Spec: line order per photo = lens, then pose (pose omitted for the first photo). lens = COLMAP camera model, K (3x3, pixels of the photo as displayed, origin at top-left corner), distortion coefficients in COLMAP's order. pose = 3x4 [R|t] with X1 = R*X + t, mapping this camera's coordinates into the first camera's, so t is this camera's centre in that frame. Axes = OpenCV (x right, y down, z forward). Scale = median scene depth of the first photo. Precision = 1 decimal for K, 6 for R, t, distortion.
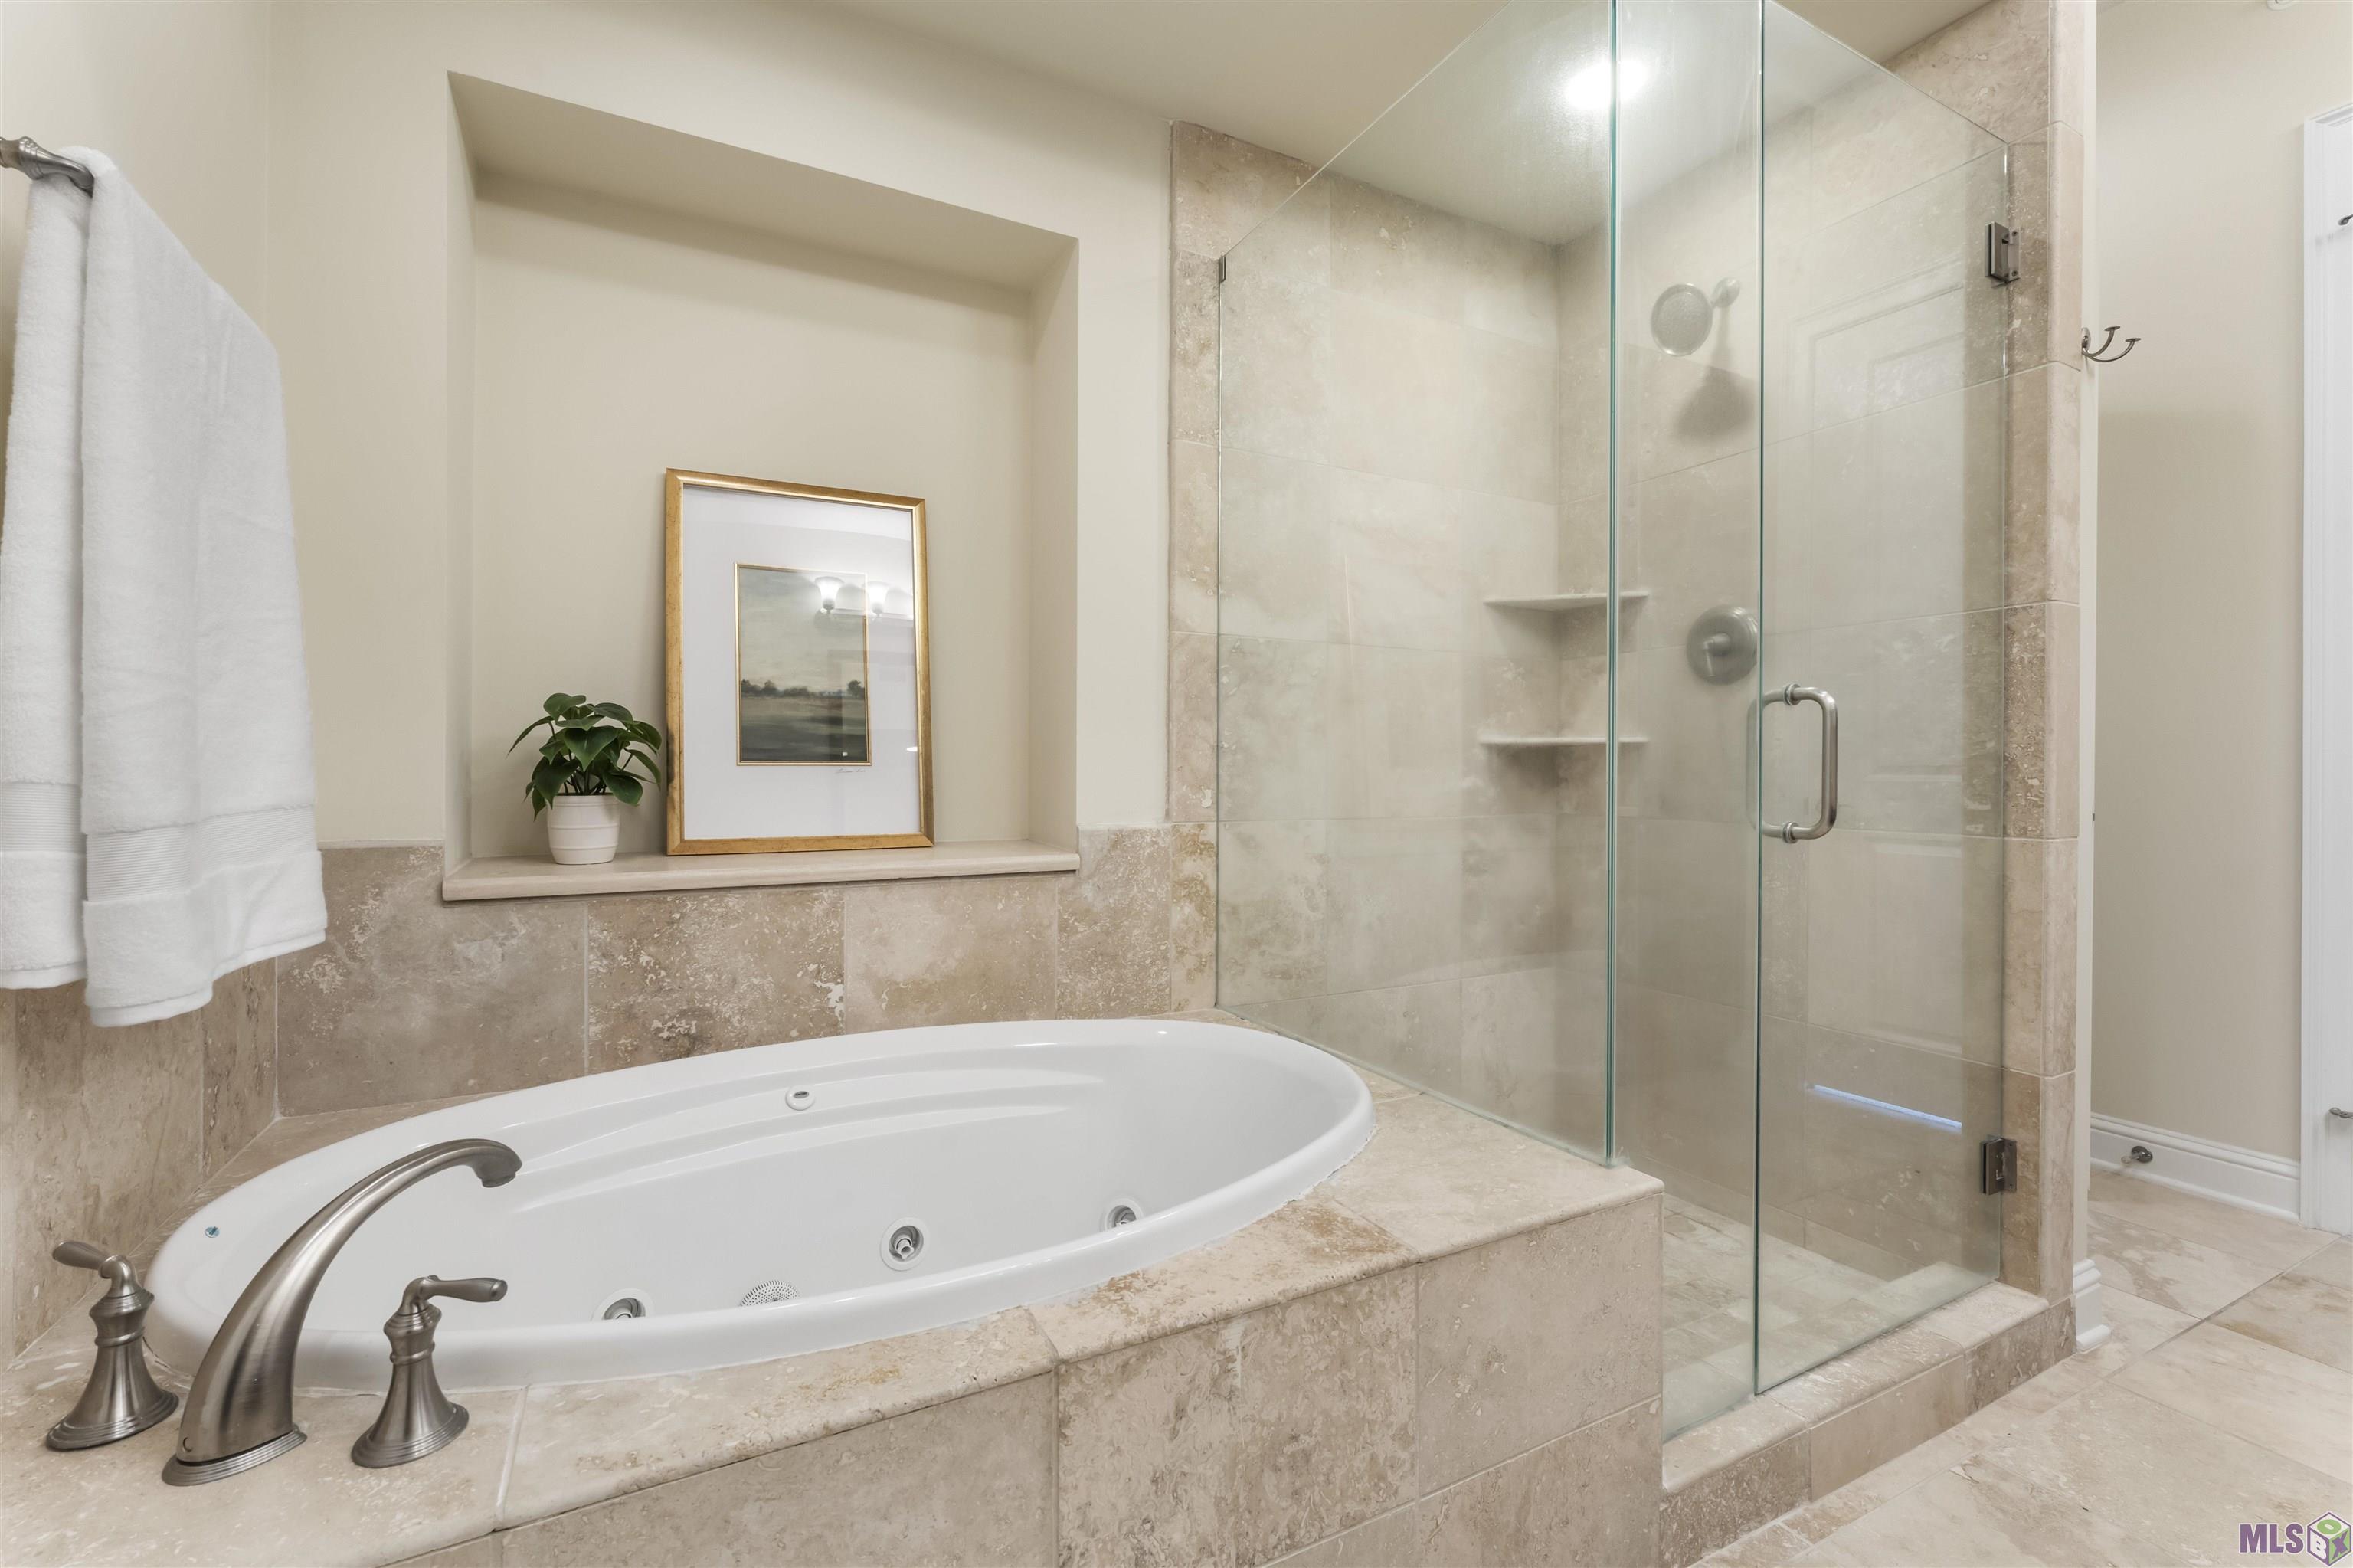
lens RADIAL K [[1010.5, 0, 1176.5], [0, 1010.5, 784.0], [0, 0, 1]] dist [0.000903, 0.000020]
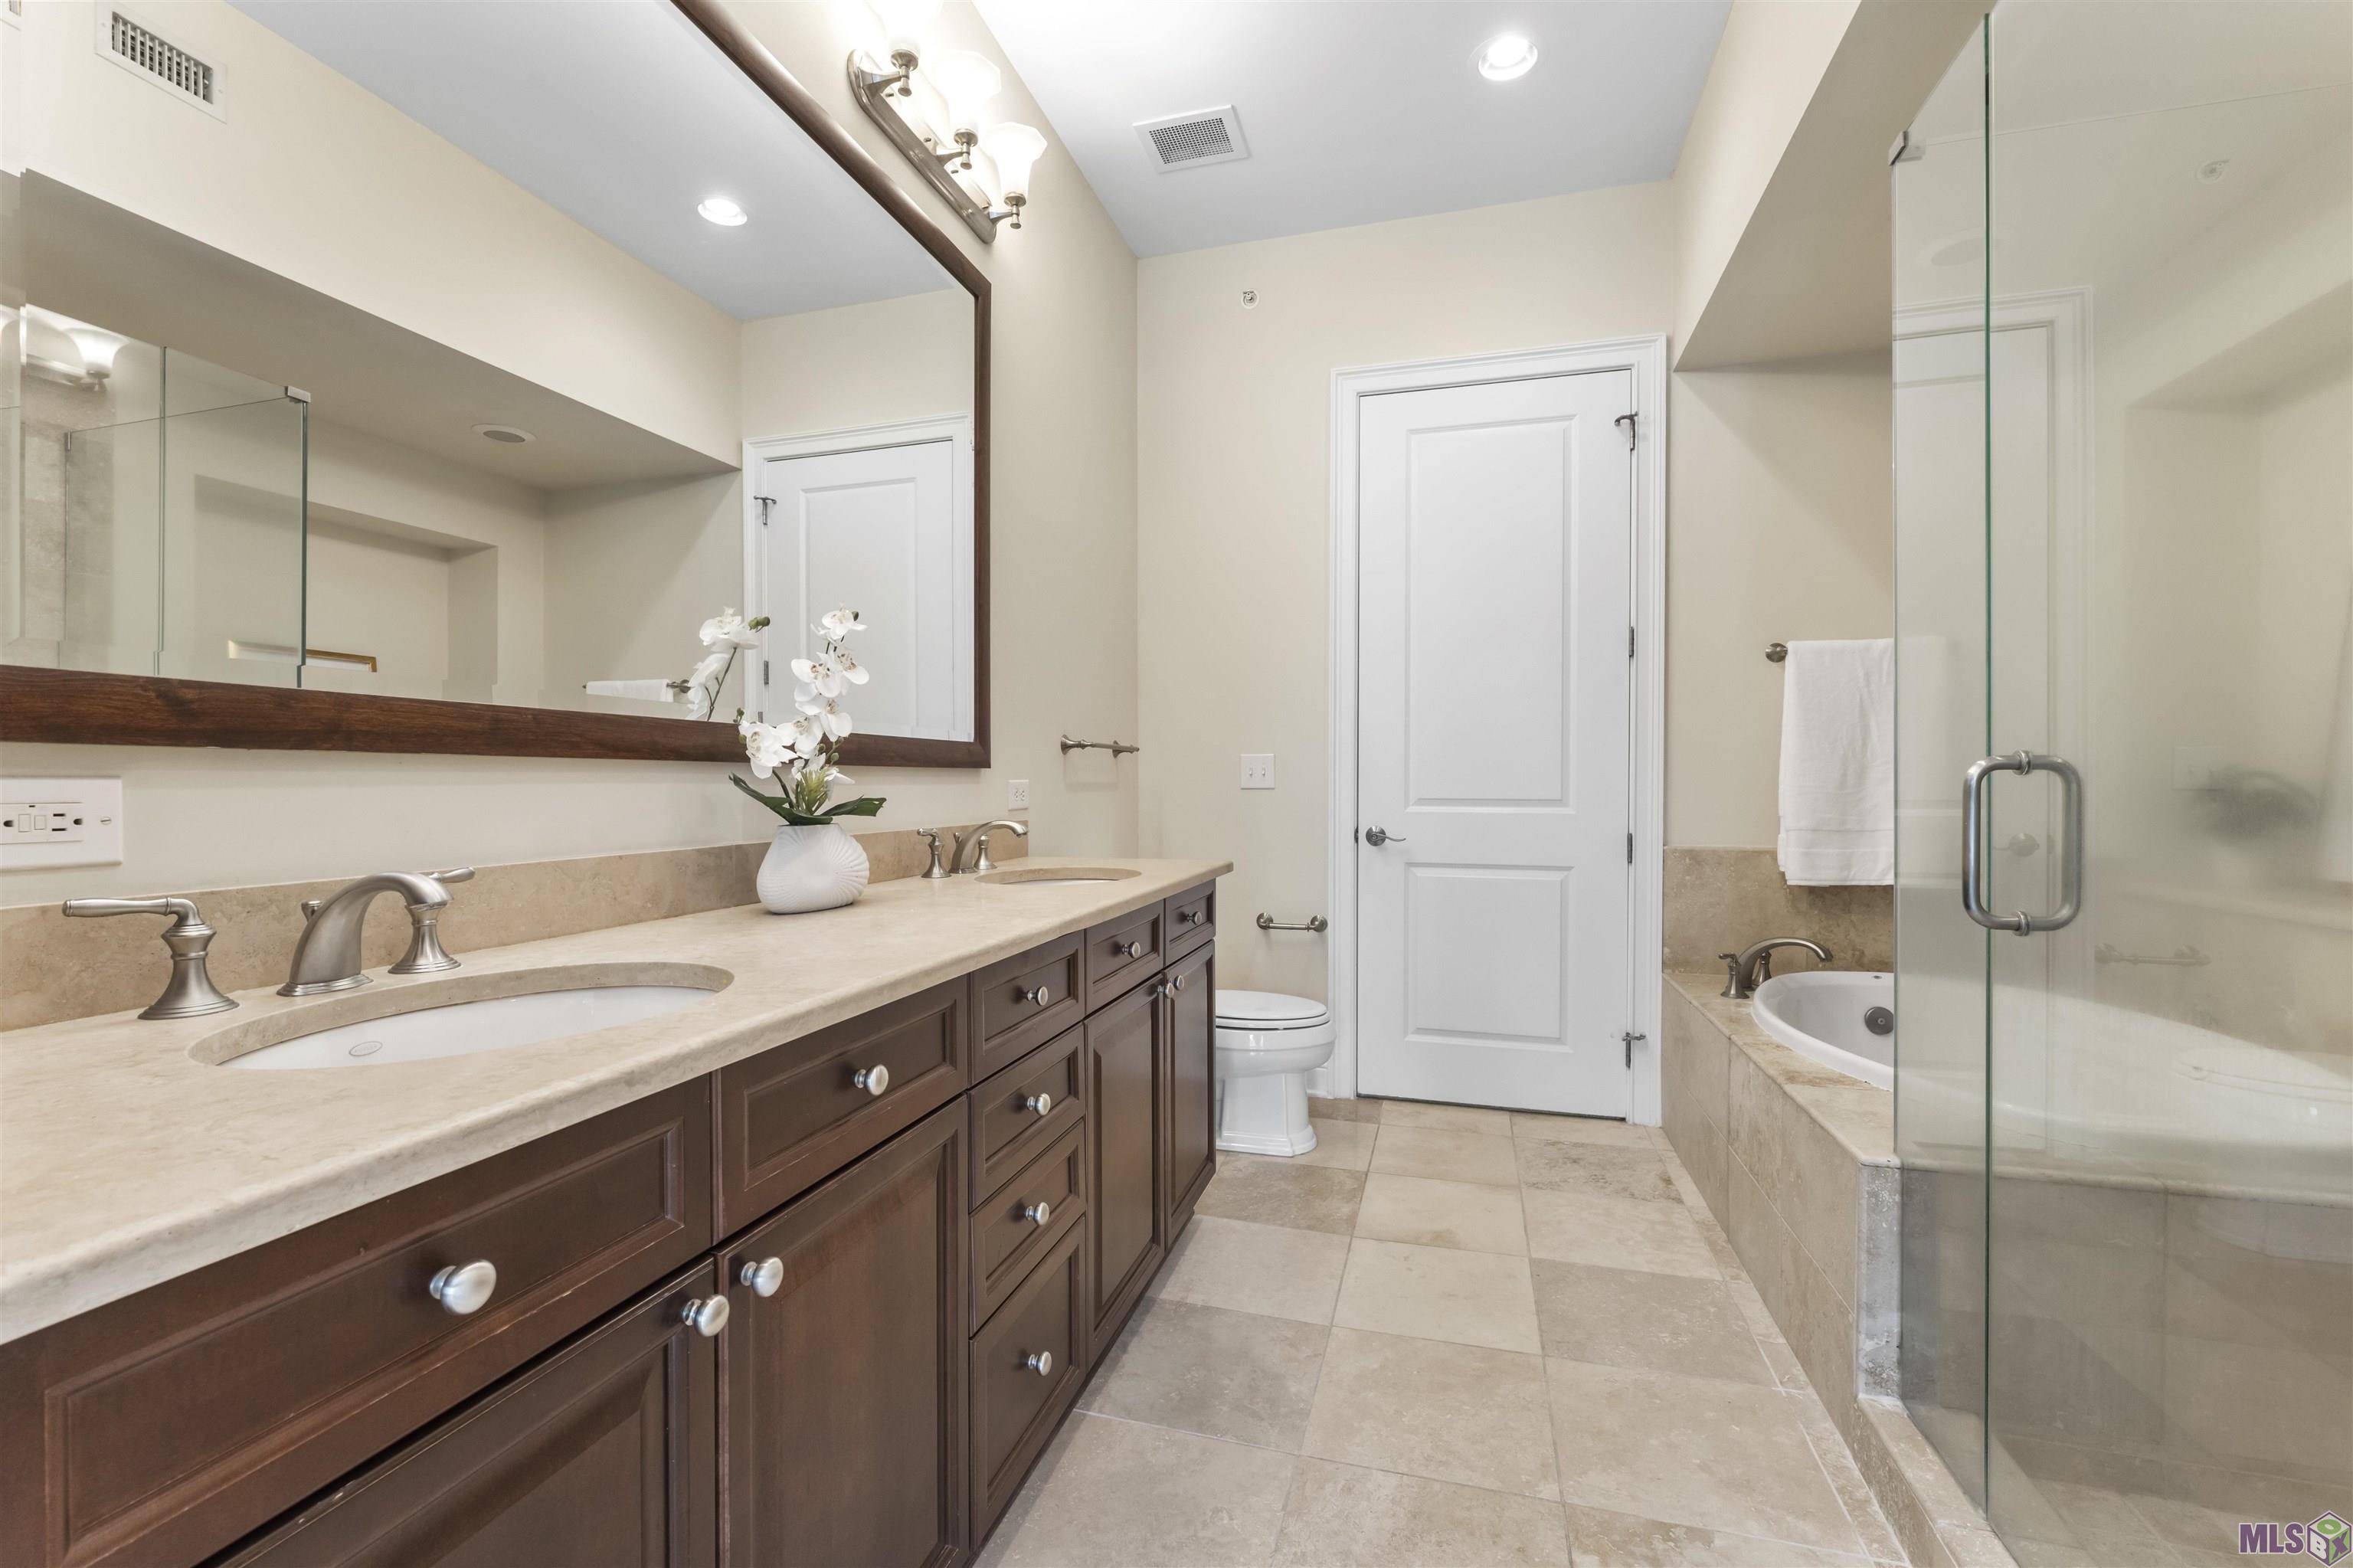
lens RADIAL K [[1010.5, 0, 1176.5], [0, 1010.5, 784.0], [0, 0, 1]] dist [0.000903, 0.000020]
pose [[-0.690607, -0.003296, -0.723222, 2.128234], [-0.005270, 0.999986, 0.000475, -0.079481], [0.723211, 0.004139, -0.690615, 1.327532]]
